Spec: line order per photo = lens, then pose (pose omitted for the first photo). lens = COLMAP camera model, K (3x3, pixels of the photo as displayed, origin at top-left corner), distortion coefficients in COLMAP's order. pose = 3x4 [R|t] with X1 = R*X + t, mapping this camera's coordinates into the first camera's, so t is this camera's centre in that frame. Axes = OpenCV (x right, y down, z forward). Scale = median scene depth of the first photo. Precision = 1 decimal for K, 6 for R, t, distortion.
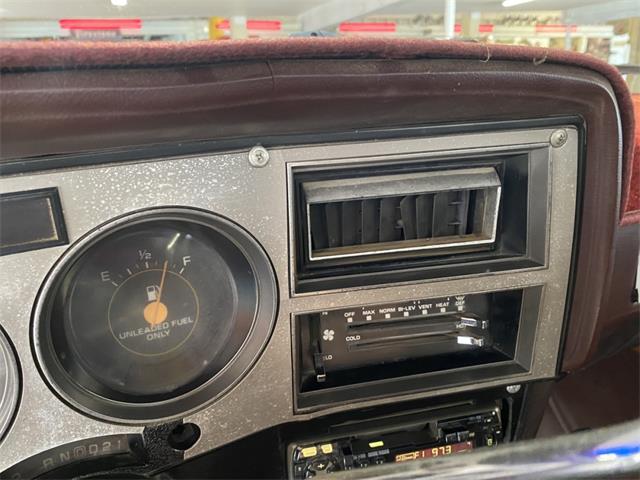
lens RADIAL K [[515.2, 0, 320.0], [0, 515.2, 240.0], [0, 0, 1]] dist [0.011534, 0.000342]
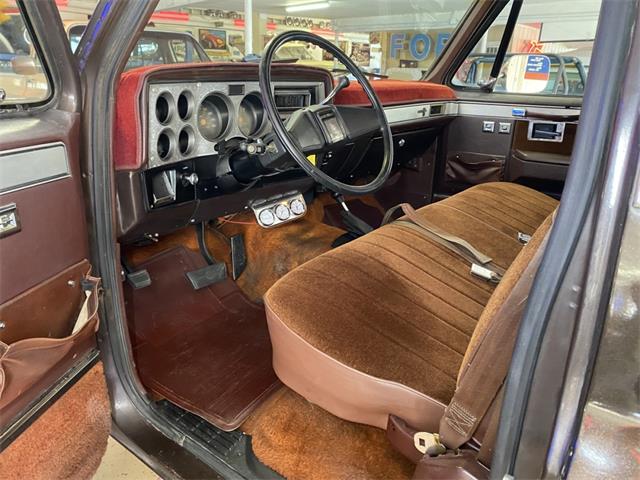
lens RADIAL K [[515.2, 0, 320.0], [0, 515.2, 240.0], [0, 0, 1]] dist [0.011534, 0.000342]
pose [[0.922617, -0.058481, 0.381258, -1.263844], [0.050863, 0.998254, 0.030037, 0.955646], [-0.382349, -0.008321, 0.923980, -2.987094]]
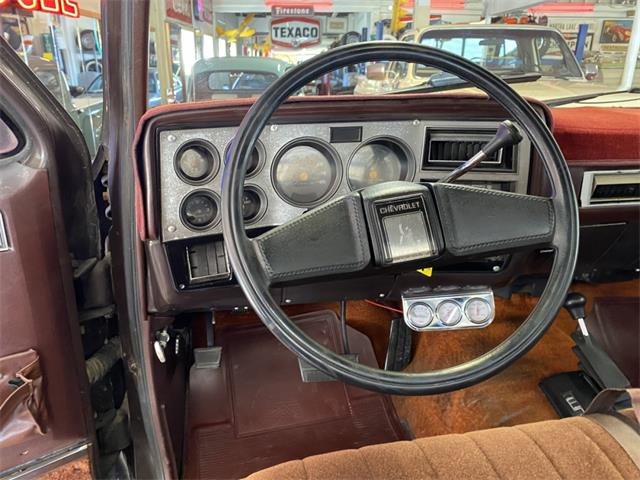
lens RADIAL K [[512.7, 0, 297.5], [0, 512.7, 238.9], [0, 0, 1]] dist [0.012748, -0.003404]
pose [[0.935171, 0.157062, -0.317470, 0.238811], [-0.142648, 0.987414, 0.068306, 0.330476], [0.324202, -0.018591, 0.945805, -1.715577]]
